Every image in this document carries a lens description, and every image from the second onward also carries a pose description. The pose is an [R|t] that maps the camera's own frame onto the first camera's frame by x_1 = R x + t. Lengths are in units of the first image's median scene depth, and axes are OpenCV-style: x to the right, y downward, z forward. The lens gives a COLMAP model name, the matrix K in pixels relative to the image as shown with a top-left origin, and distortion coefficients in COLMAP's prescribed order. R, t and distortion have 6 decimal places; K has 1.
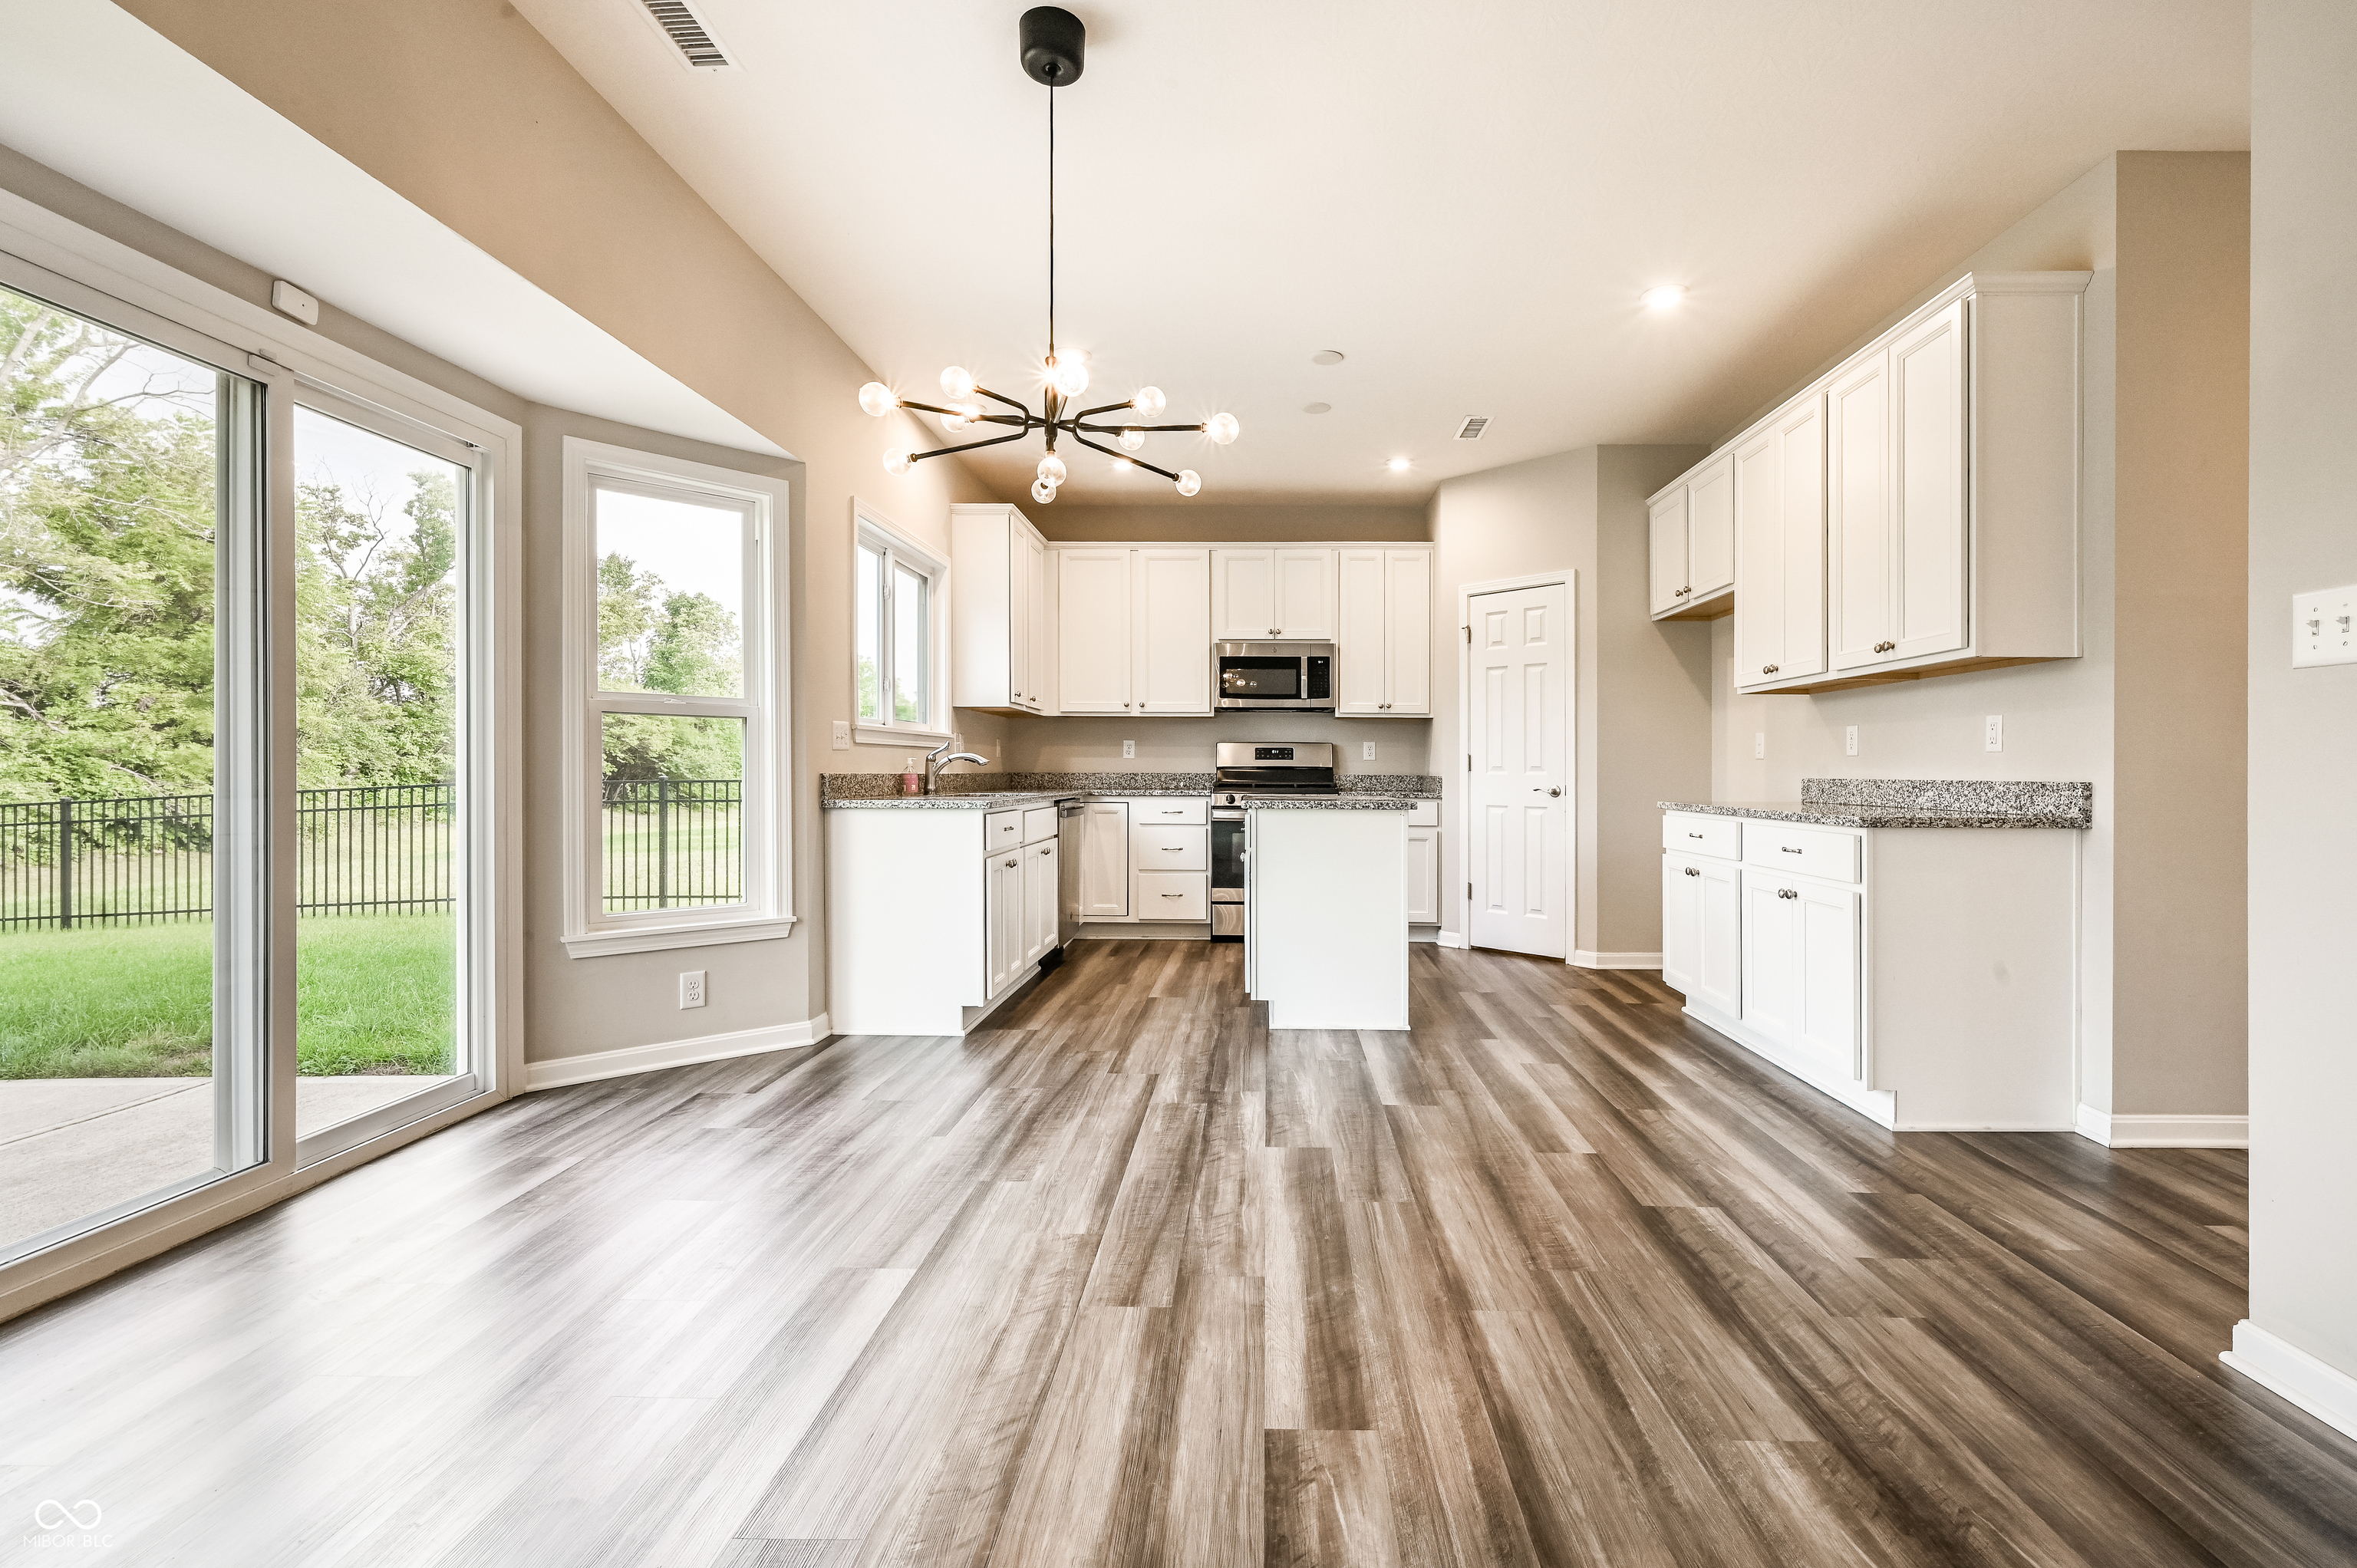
lens RADIAL K [[1118.3, 0, 1177.0], [0, 1118.3, 768.7], [0, 0, 1]] dist [-0.001914, -0.000224]
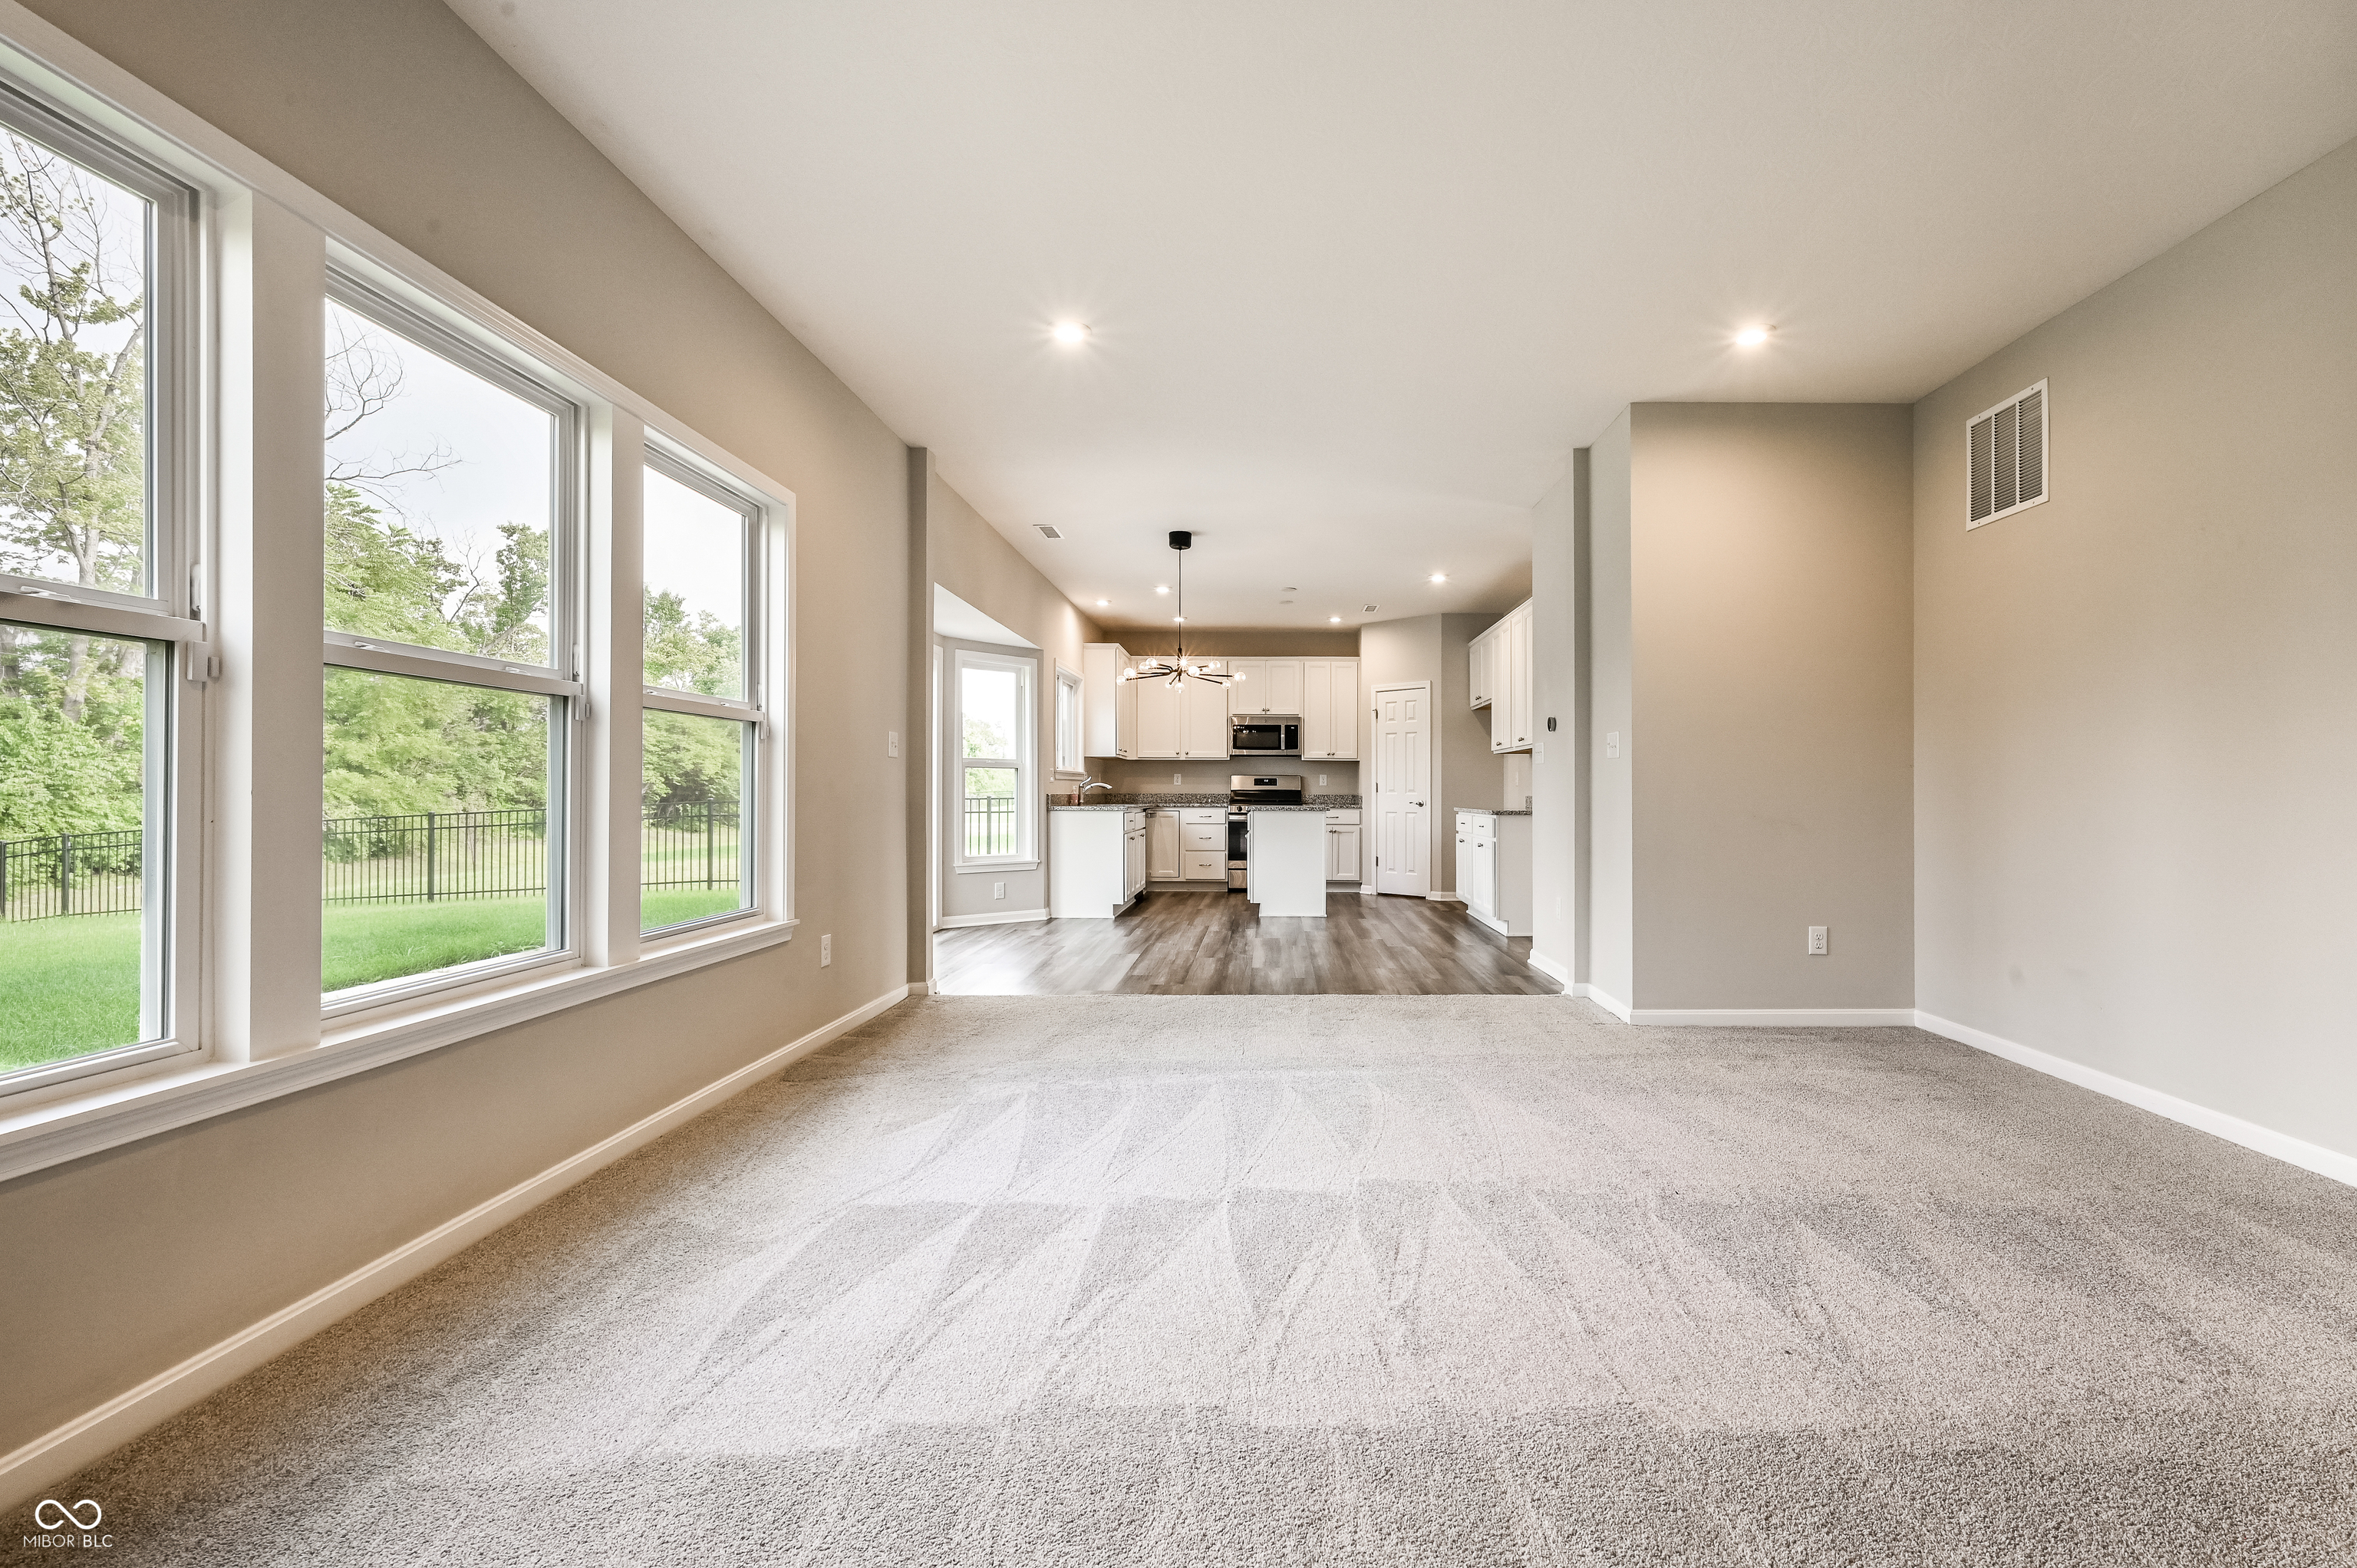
lens RADIAL K [[1118.3, 0, 1180.0], [0, 1118.3, 799.3], [0, 0, 1]] dist [-0.001914, -0.000224]
pose [[1.000000, -0.000421, -0.000844, -0.041467], [0.000428, 0.999966, 0.008197, -0.001577], [0.000840, -0.008198, 0.999966, -0.709586]]
